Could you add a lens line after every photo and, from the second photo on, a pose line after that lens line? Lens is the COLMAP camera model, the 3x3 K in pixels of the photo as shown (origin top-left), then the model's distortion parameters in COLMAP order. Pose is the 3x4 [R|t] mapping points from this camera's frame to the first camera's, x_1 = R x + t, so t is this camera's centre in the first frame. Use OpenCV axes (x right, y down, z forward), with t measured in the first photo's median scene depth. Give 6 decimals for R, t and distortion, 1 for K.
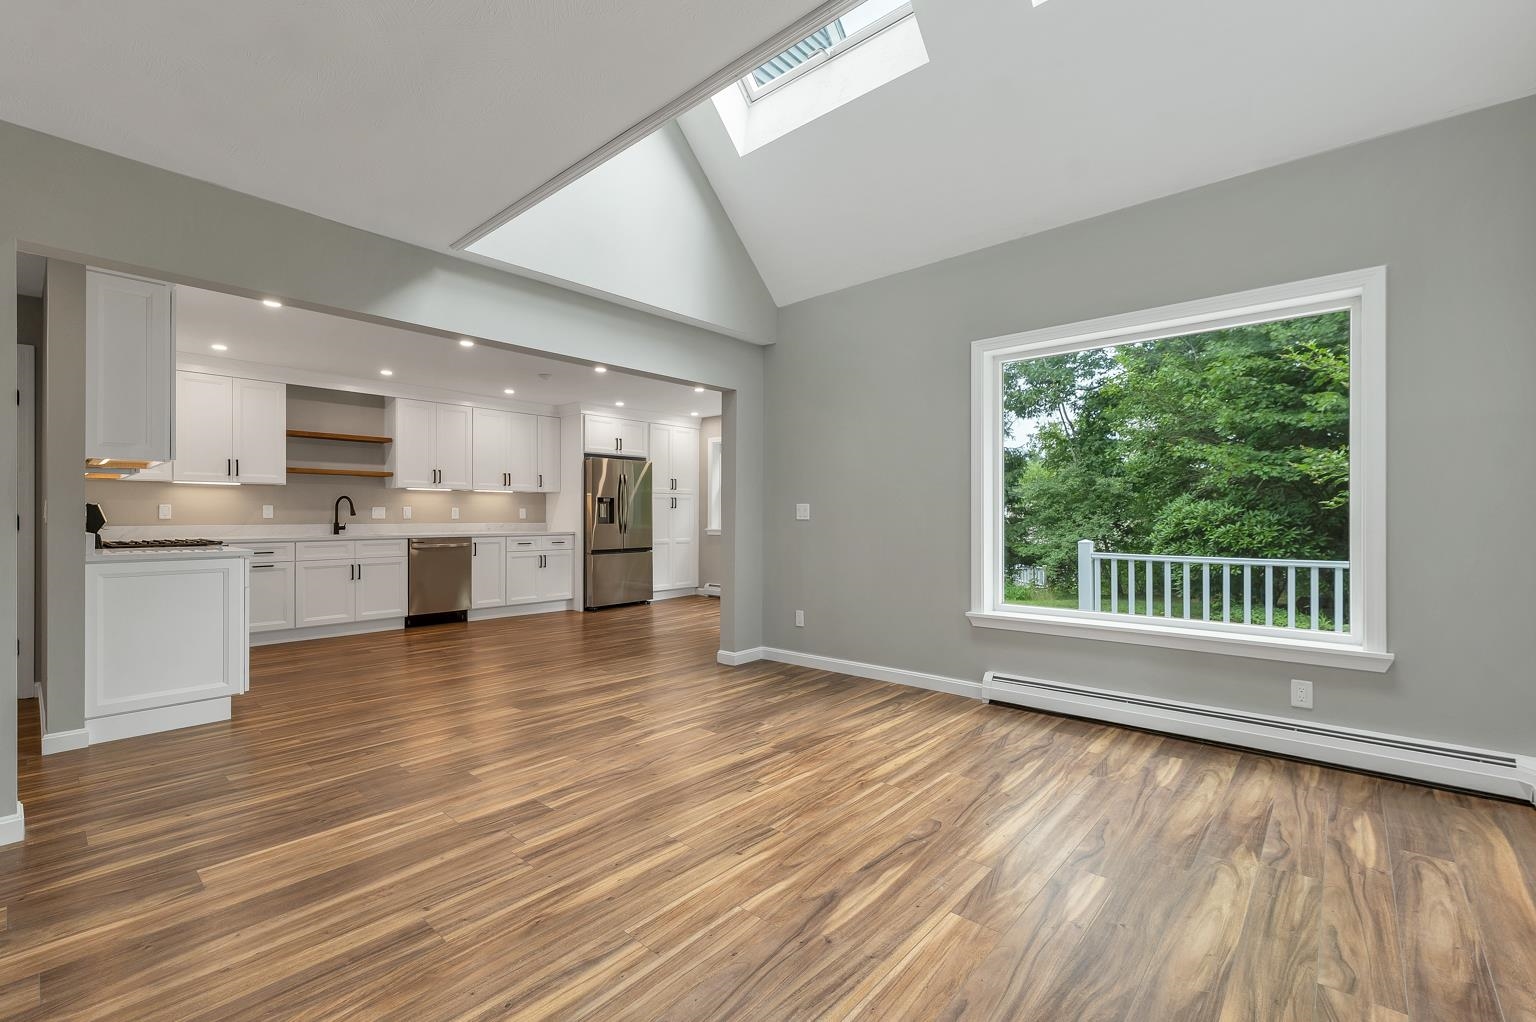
lens RADIAL K [[653.1, 0, 769.9], [0, 653.1, 509.4], [0, 0, 1]] dist [-0.003360, 0.000640]
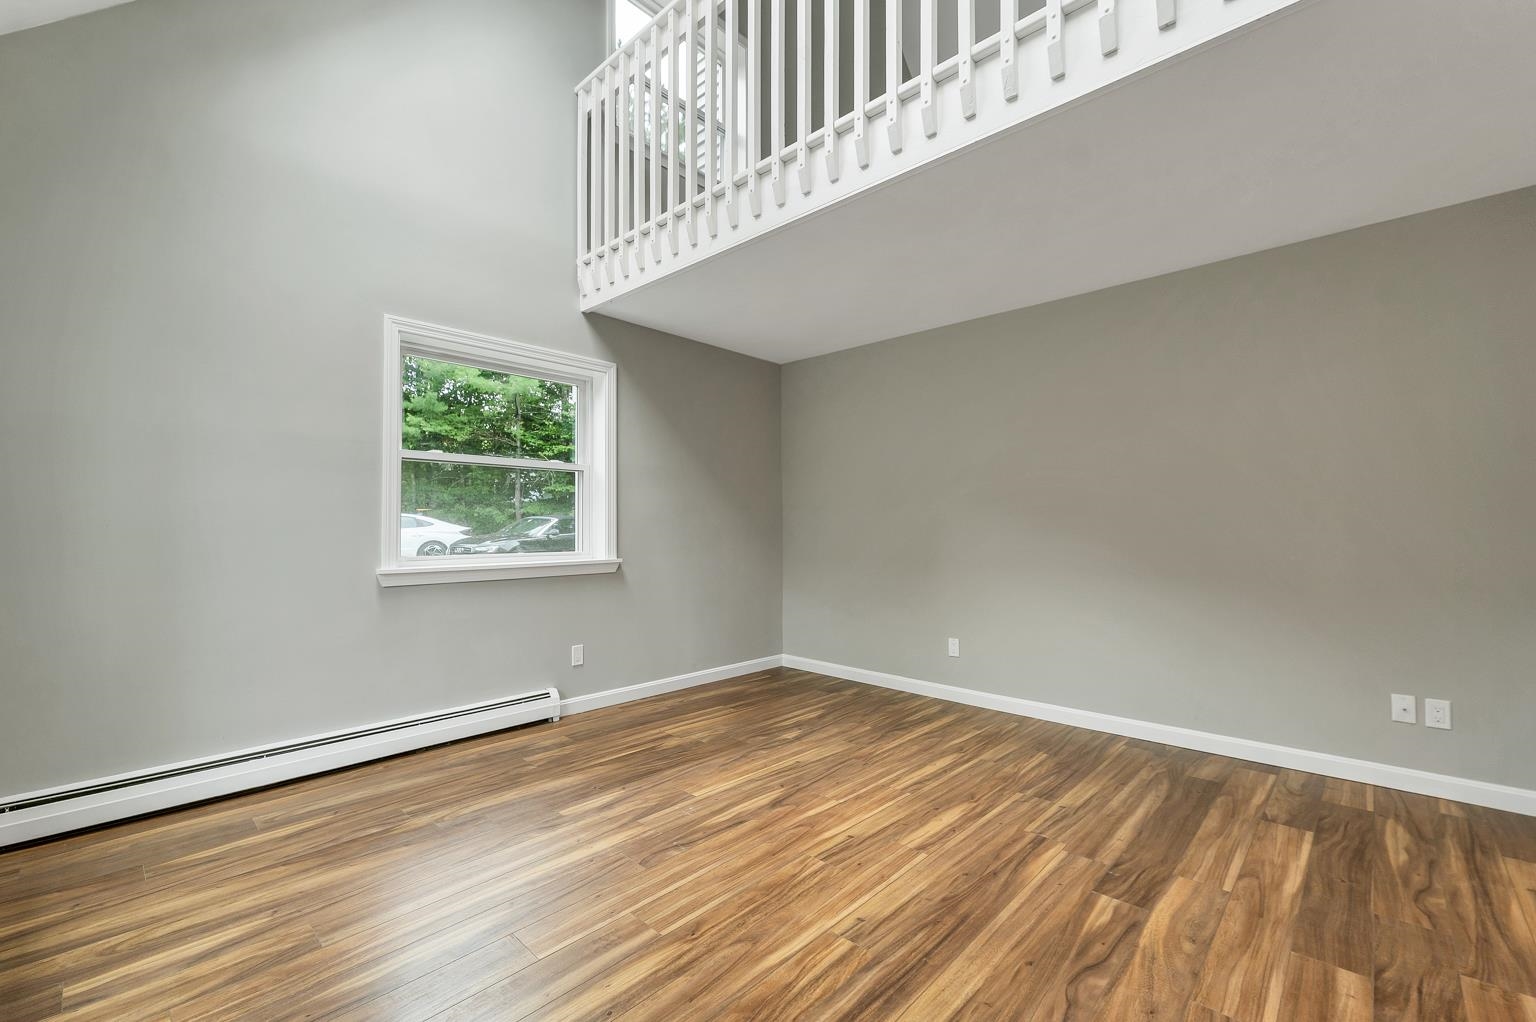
lens RADIAL K [[643.1, 0, 768.5], [0, 643.1, 506.2], [0, 0, 1]] dist [0.005475, -0.000963]
pose [[-0.999431, 0.002955, 0.033586, 0.039459], [0.001495, 0.999056, -0.043411, 0.013485], [-0.033683, -0.043336, -0.998493, 1.581722]]
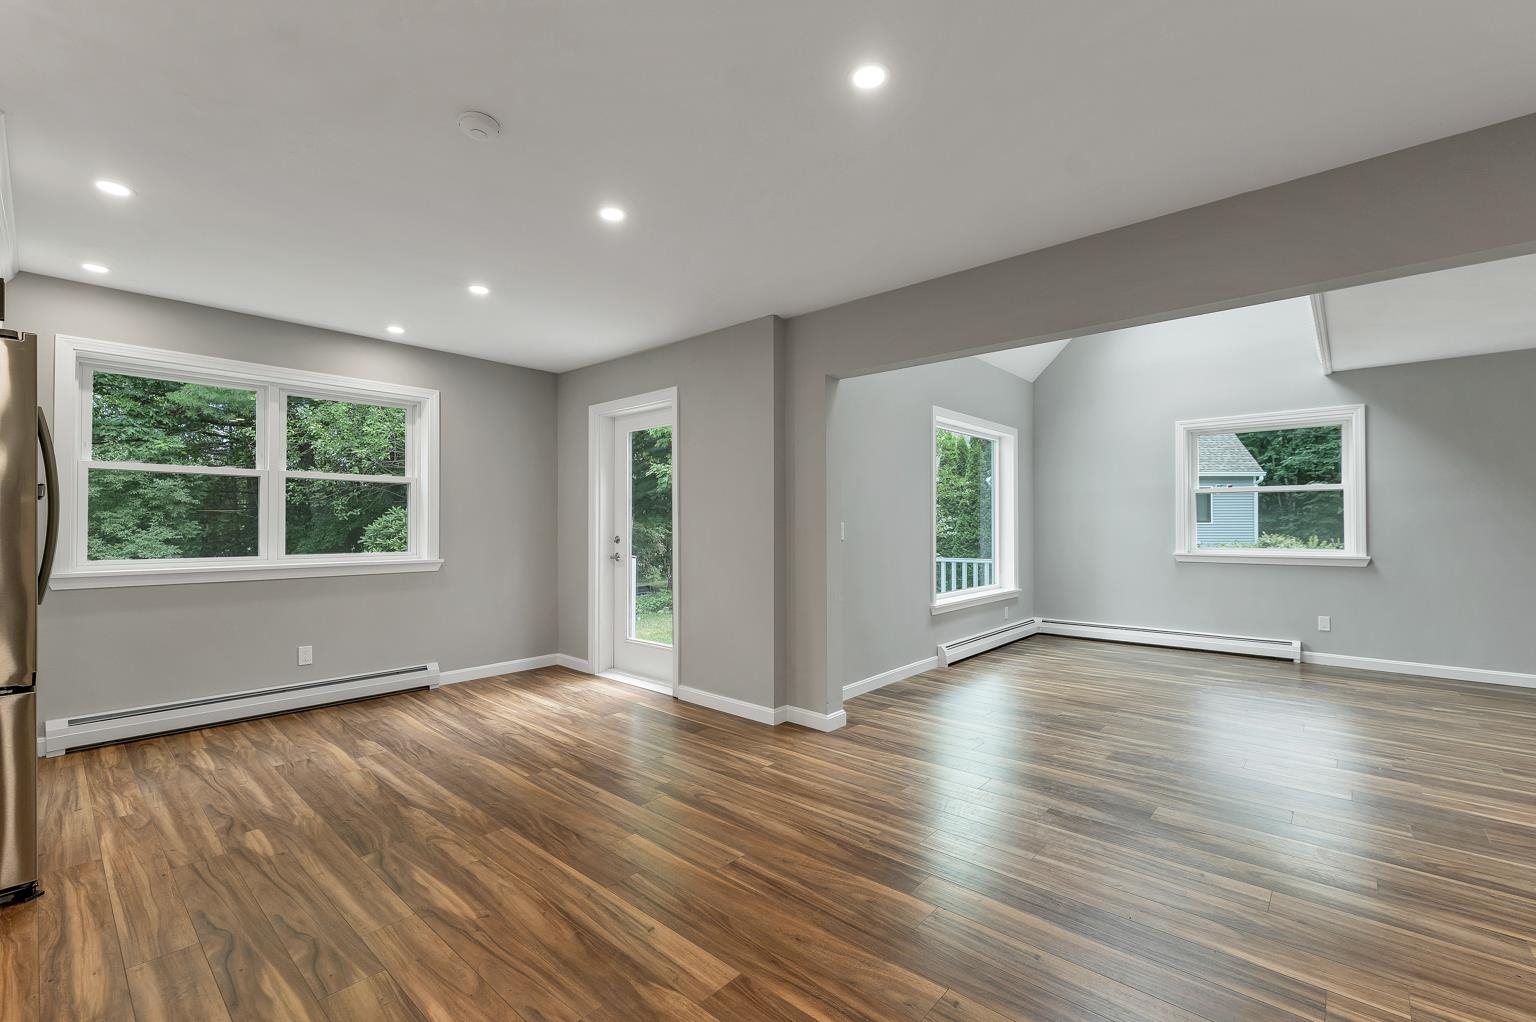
lens RADIAL K [[653.1, 0, 759.1], [0, 653.1, 516.8], [0, 0, 1]] dist [-0.003360, 0.000640]
pose [[0.018781, 0.014394, 0.999720, -1.450933], [-0.010595, 0.999843, -0.014197, -0.001519], [-0.999767, -0.010325, 0.018931, 1.855241]]
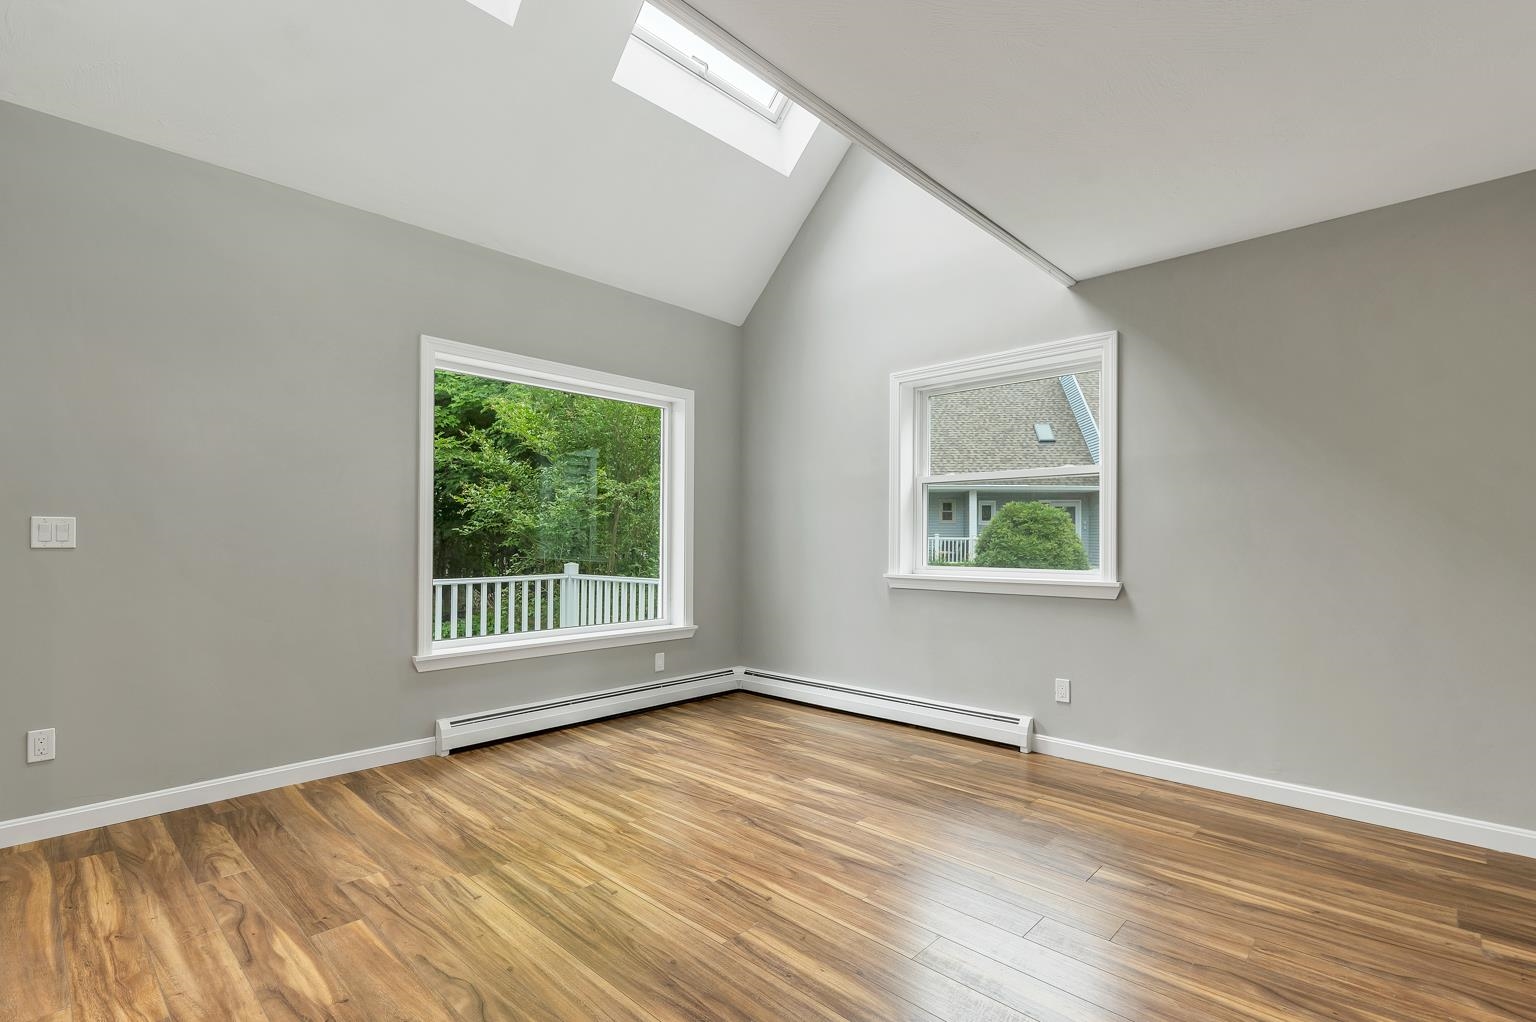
lens RADIAL K [[710.2, 0, 762.0], [0, 710.2, 530.0], [0, 0, 1]] dist [0.000758, 0.000298]
pose [[0.040429, 0.015432, 0.999063, -0.816412], [-0.014397, 0.999786, -0.014861, 0.004179], [-0.999079, -0.013783, 0.040642, 0.729906]]
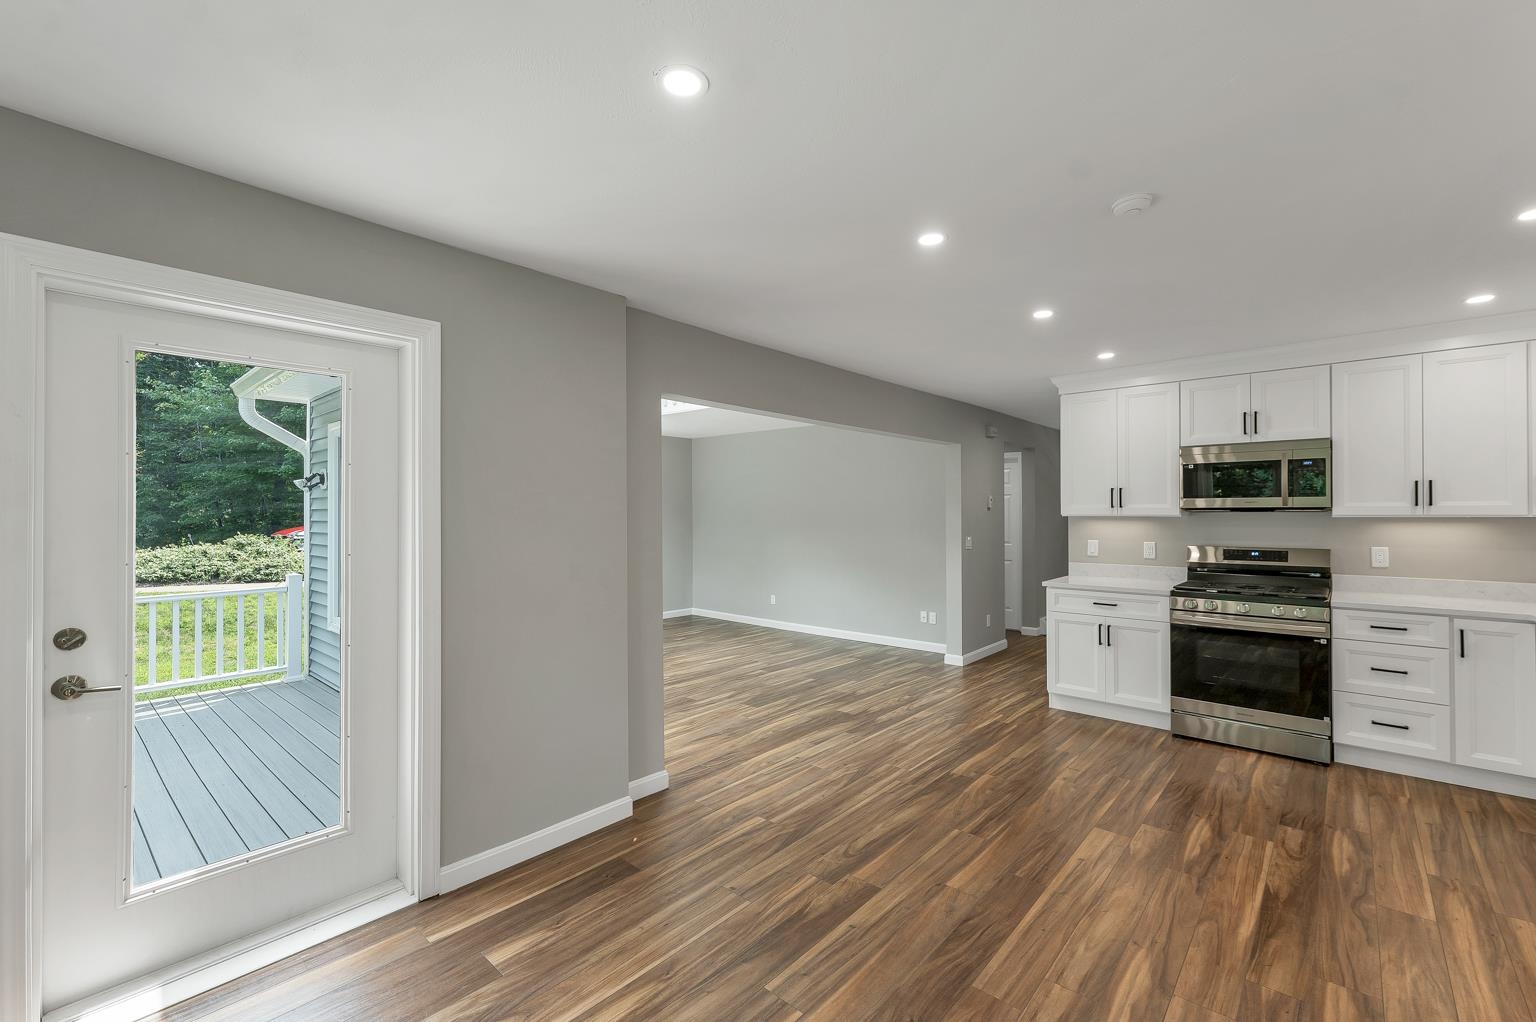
lens RADIAL K [[653.1, 0, 767.0], [0, 653.1, 512.3], [0, 0, 1]] dist [-0.003360, 0.000640]
pose [[-0.999952, 0.003881, 0.008947, -0.331516], [0.003780, 0.999929, -0.011289, -0.076334], [-0.008991, -0.011255, -0.999896, 2.925031]]
